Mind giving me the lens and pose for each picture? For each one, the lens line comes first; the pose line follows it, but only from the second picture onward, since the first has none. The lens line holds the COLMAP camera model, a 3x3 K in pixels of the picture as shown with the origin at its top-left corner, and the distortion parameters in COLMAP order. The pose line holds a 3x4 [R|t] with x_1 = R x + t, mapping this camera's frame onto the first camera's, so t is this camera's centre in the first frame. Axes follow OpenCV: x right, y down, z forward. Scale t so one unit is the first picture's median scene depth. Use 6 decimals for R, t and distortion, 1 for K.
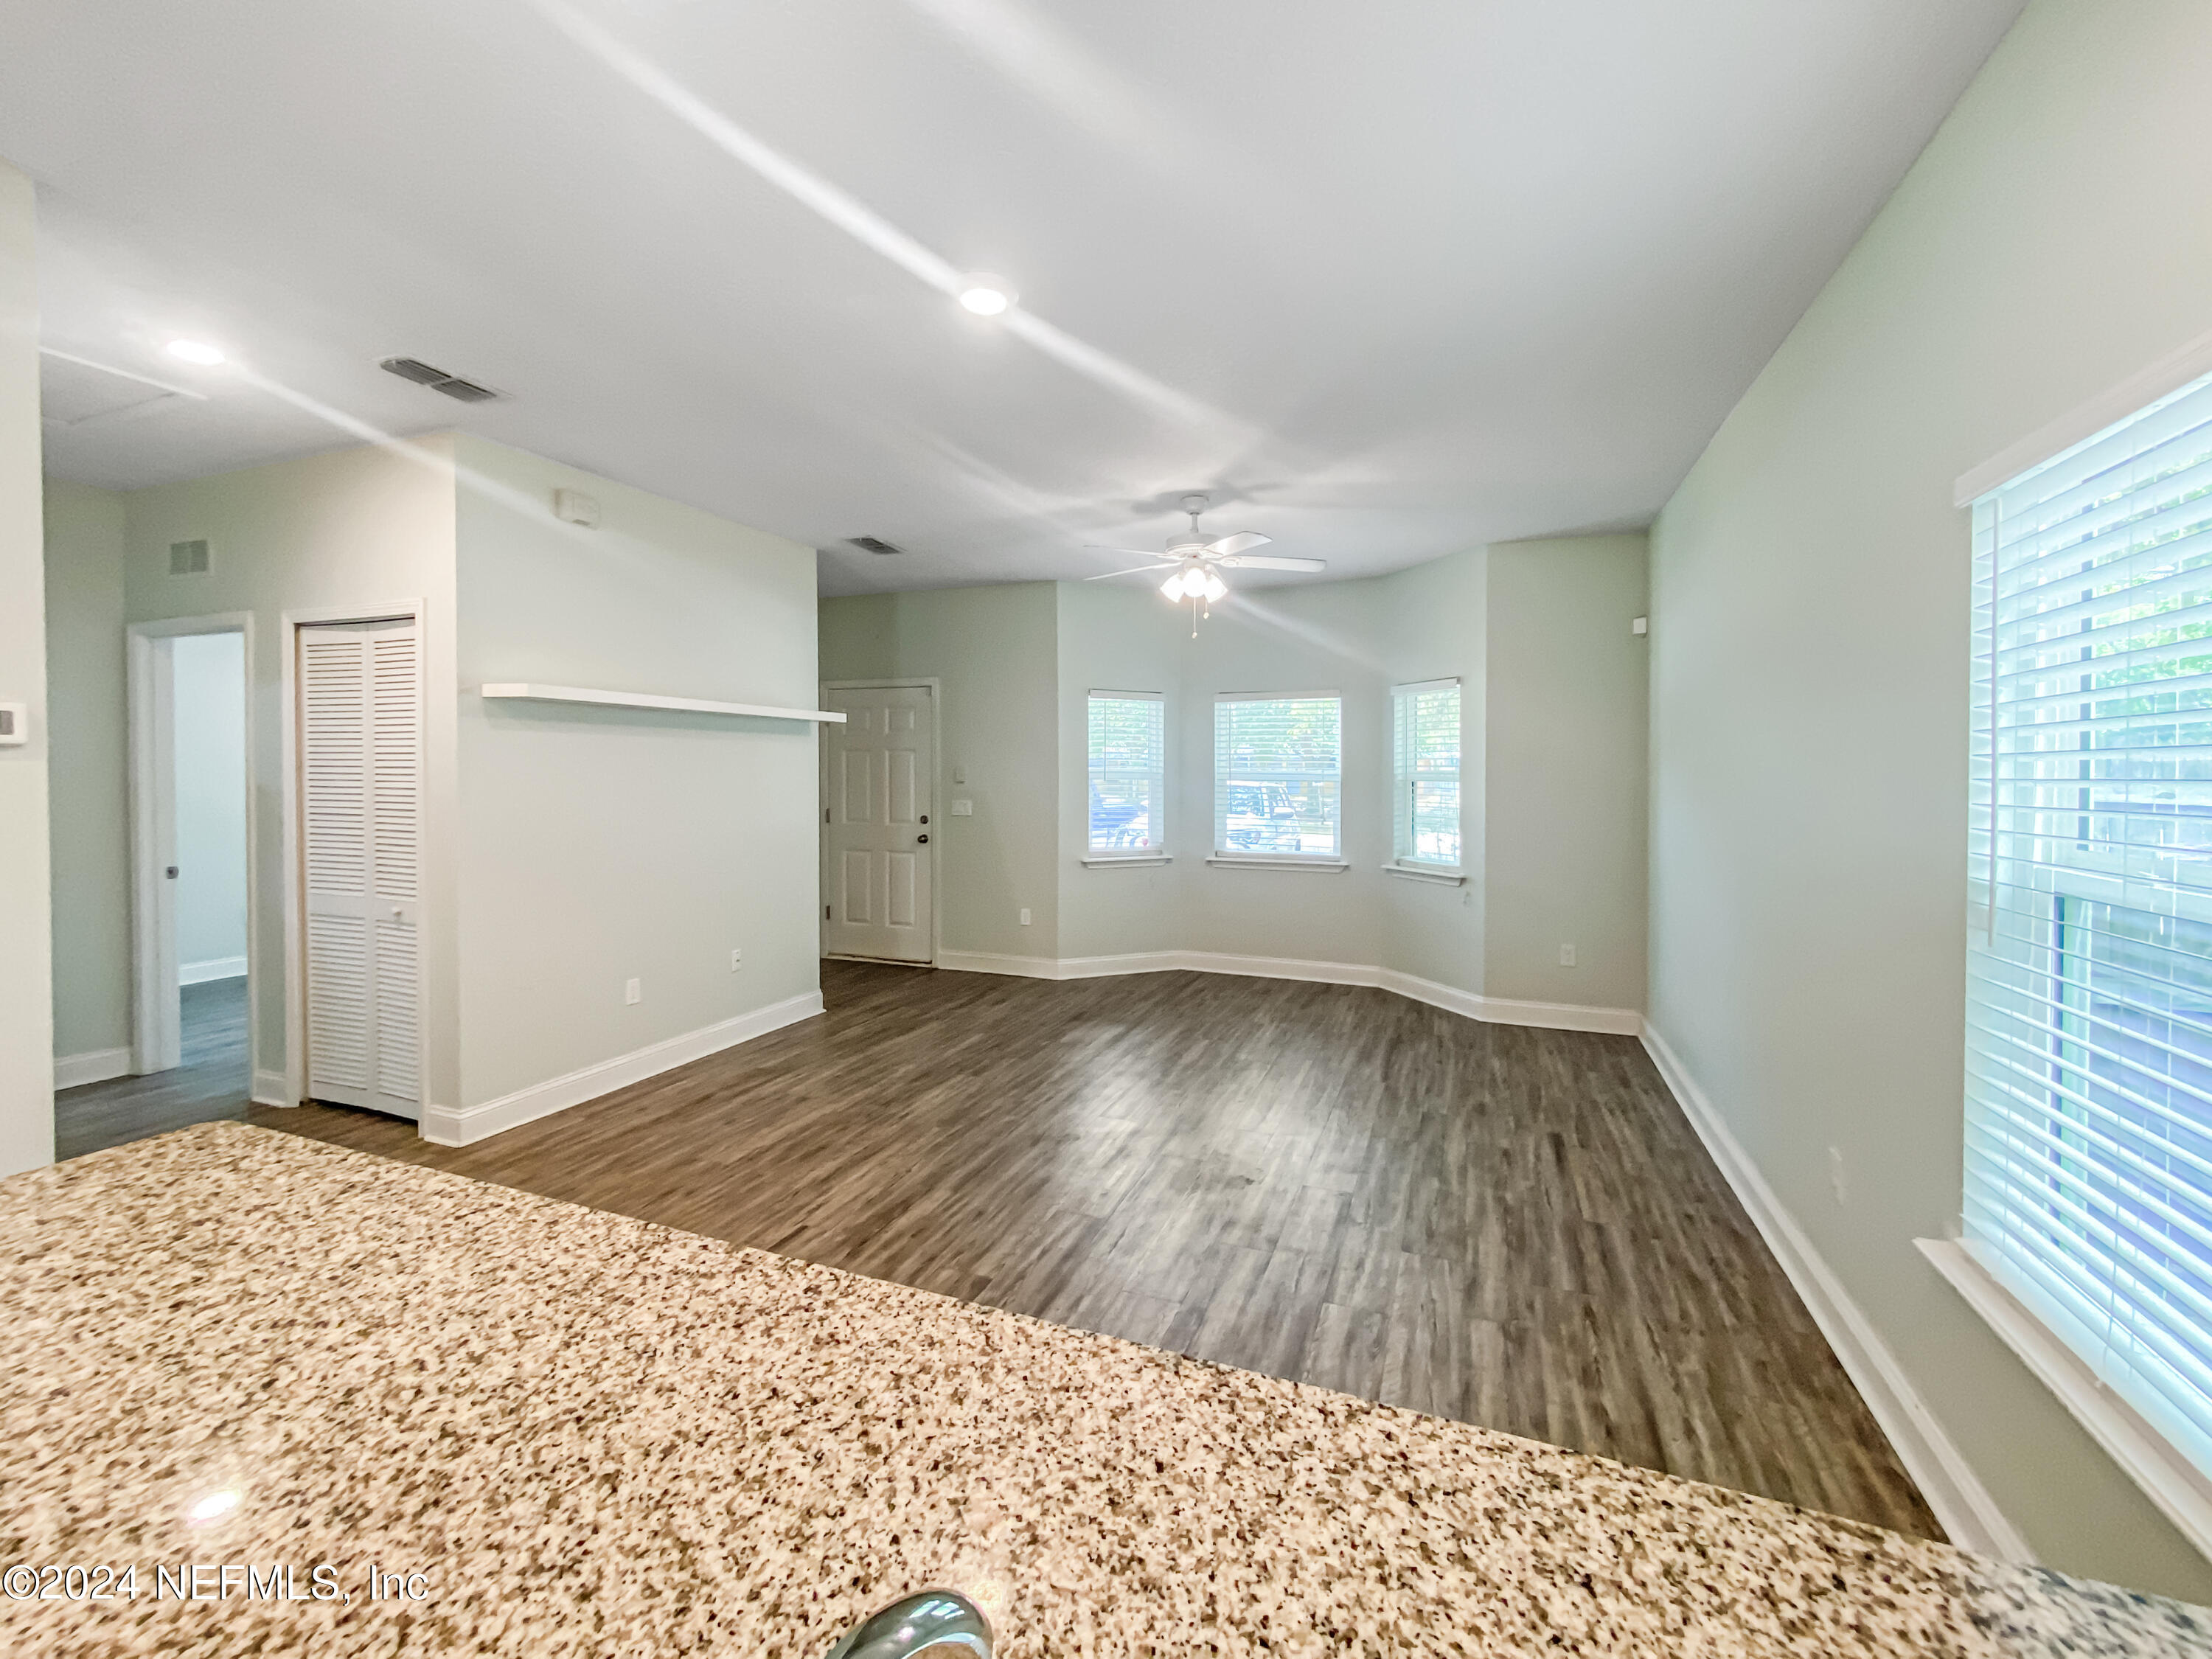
lens RADIAL K [[917.1, 0, 1113.3], [0, 917.1, 796.6], [0, 0, 1]] dist [0.003617, -0.001650]
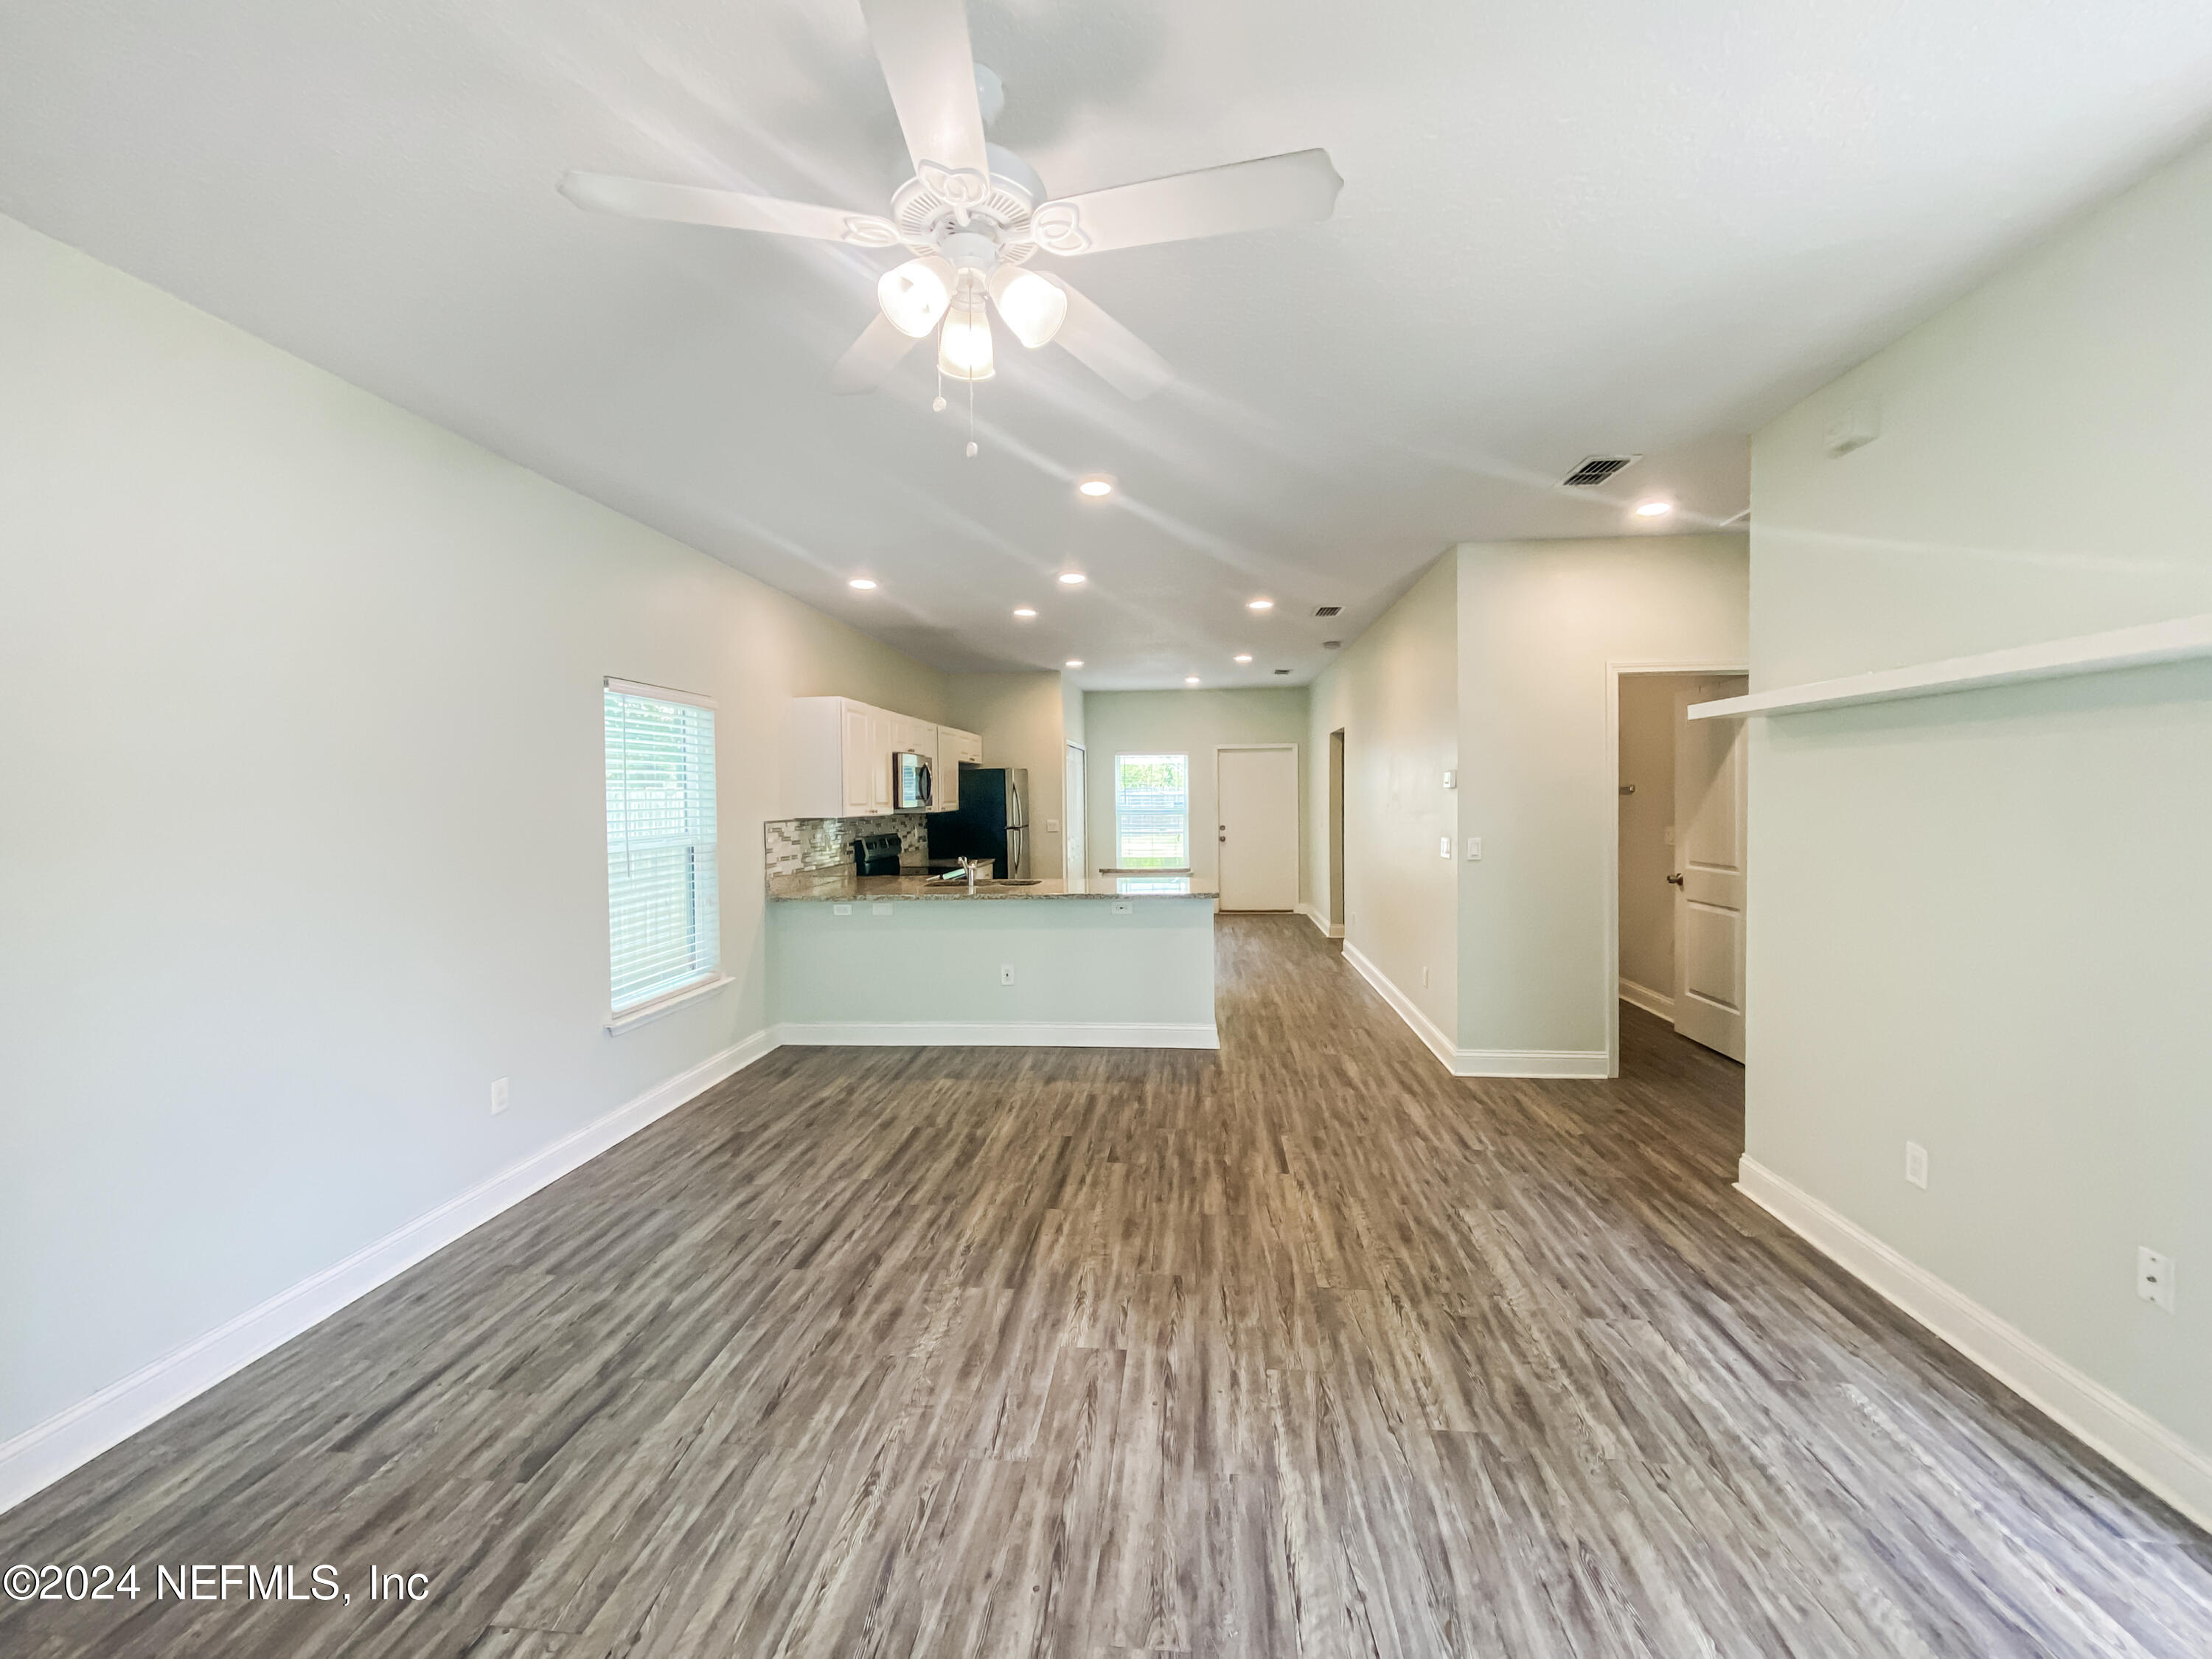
lens RADIAL K [[917.1, 0, 1123.0], [0, 917.1, 833.8], [0, 0, 1]] dist [0.003617, -0.001650]
pose [[-0.958433, 0.019608, -0.284643, 0.172644], [-0.001078, 0.997380, 0.072334, -0.057699], [0.285316, 0.069634, -0.955901, 1.695292]]
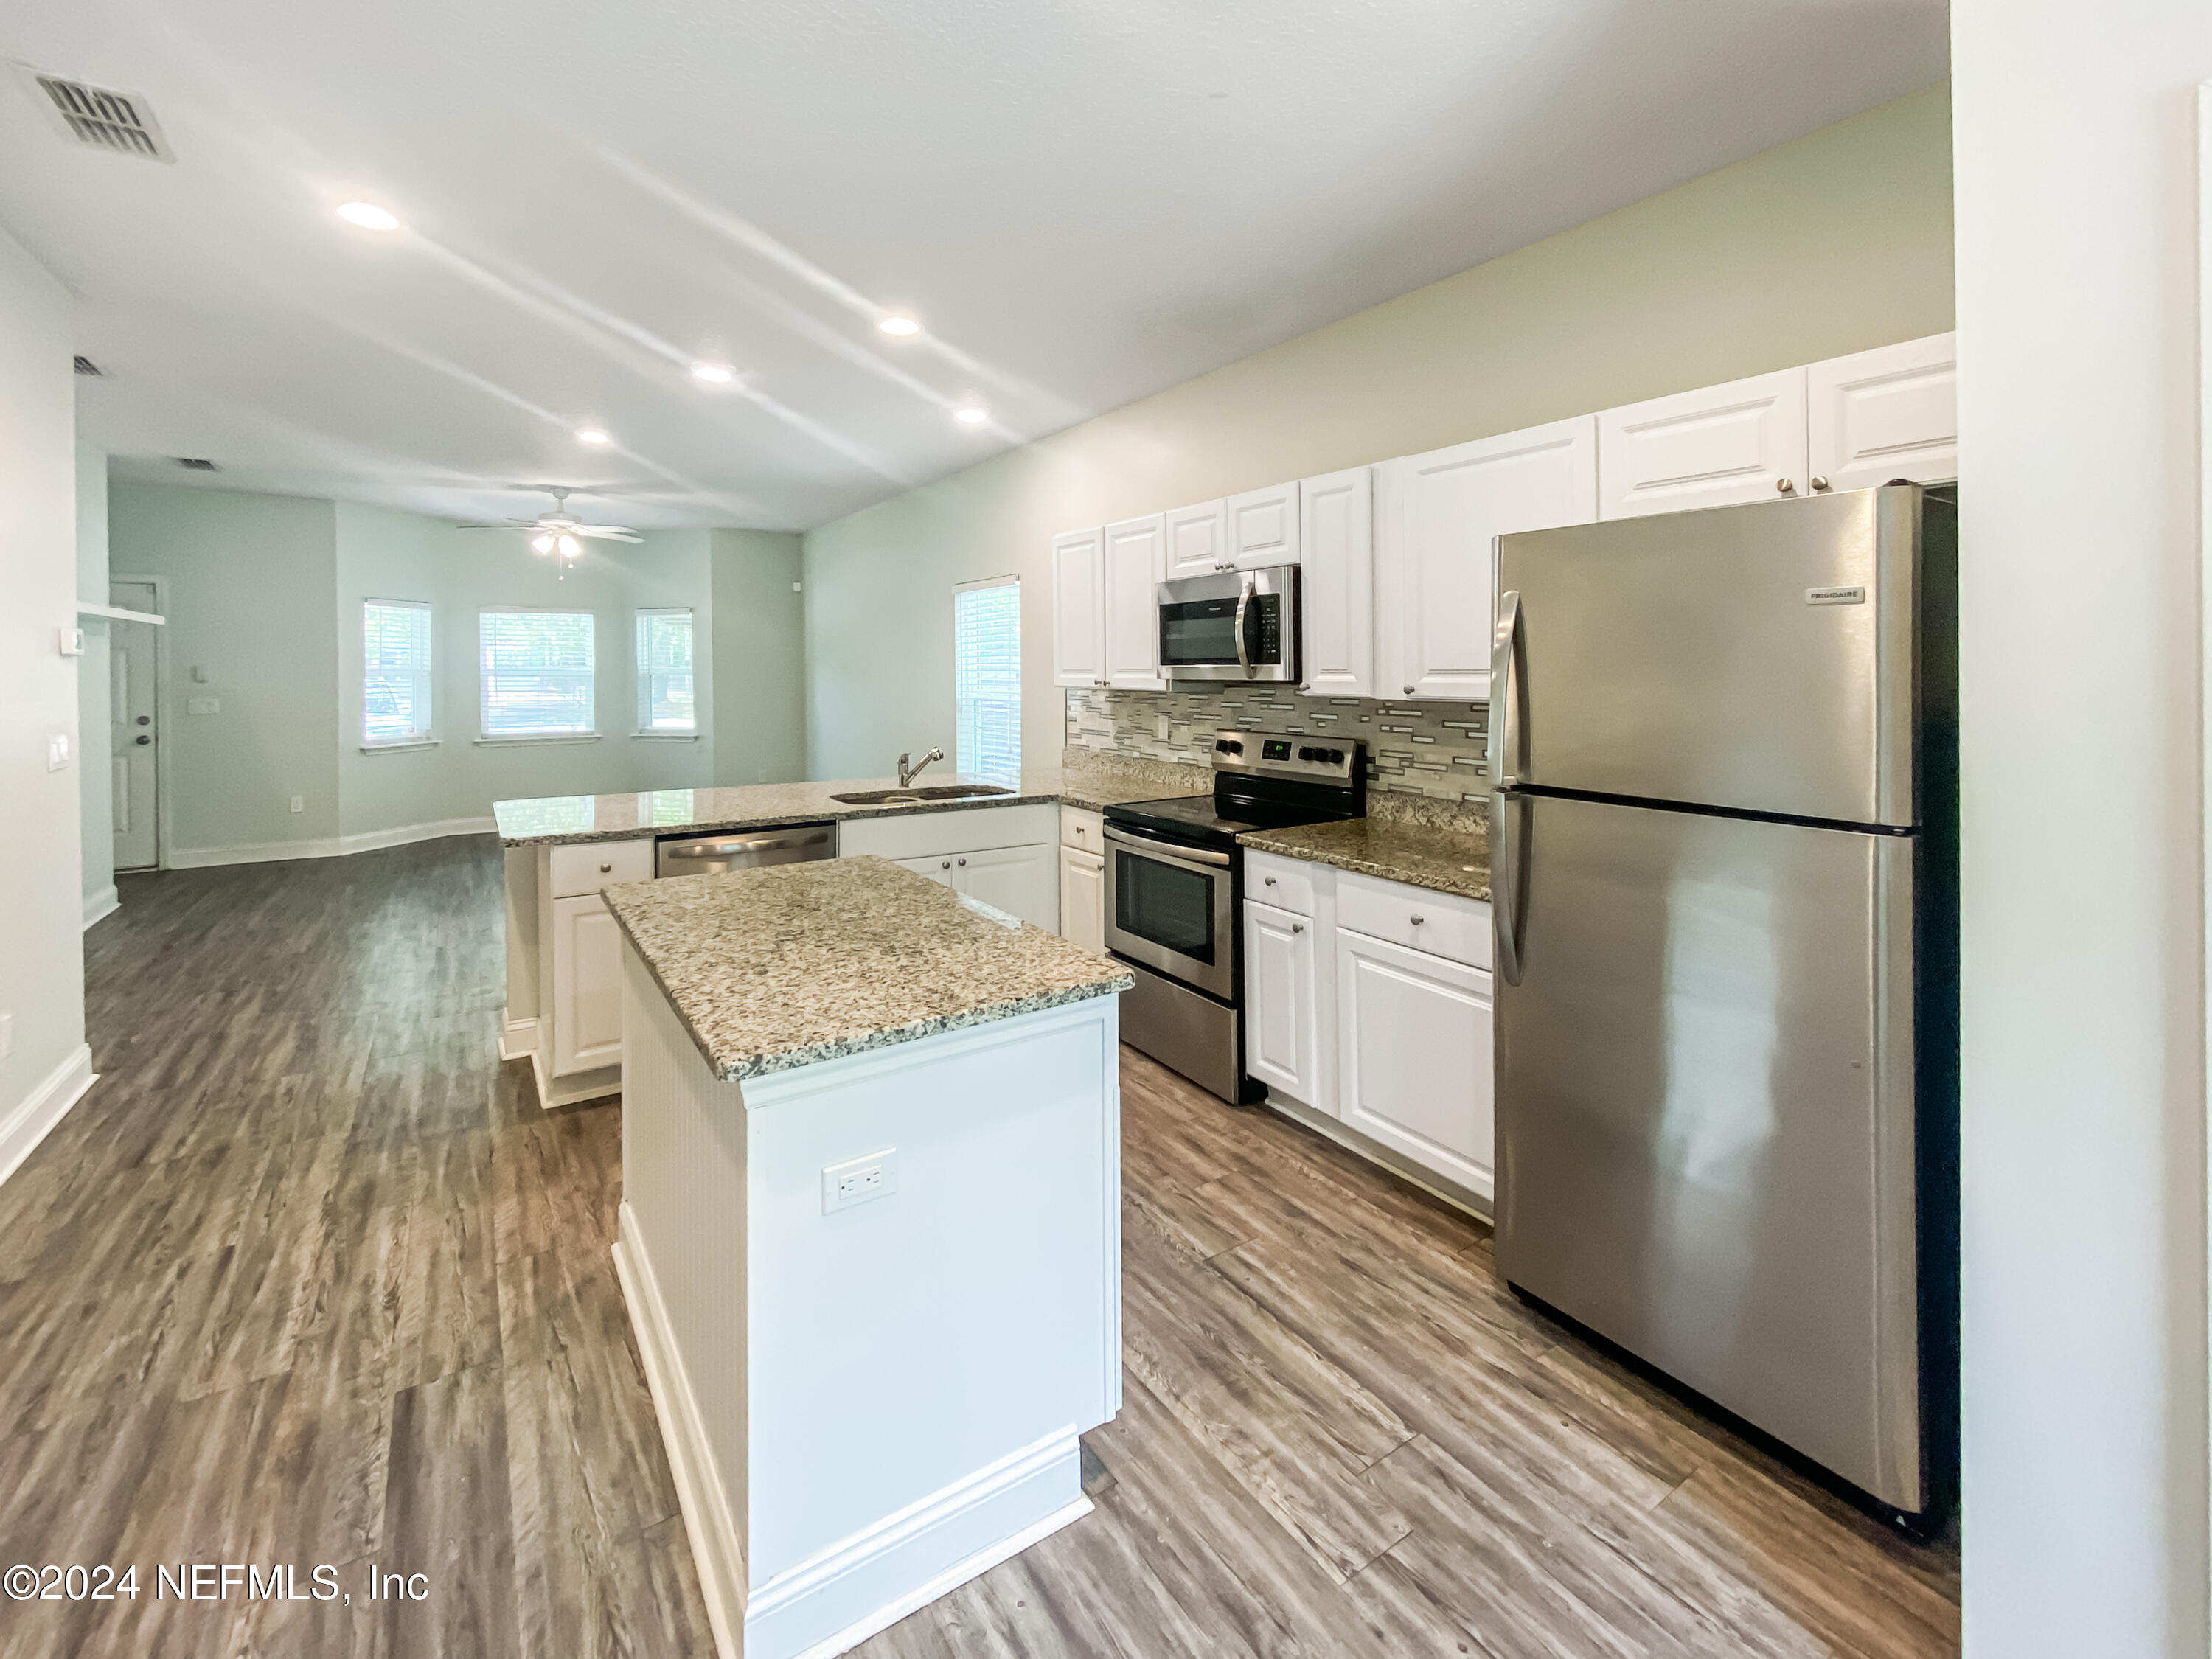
lens RADIAL K [[970.7, 0, 1067.4], [0, 970.7, 659.2], [0, 0, 1]] dist [0.007974, -0.002531]
pose [[0.597161, 0.006481, 0.802095, -0.862379], [0.026579, 0.999258, -0.027862, 0.030056], [-0.801681, 0.037957, 0.596546, -0.759946]]
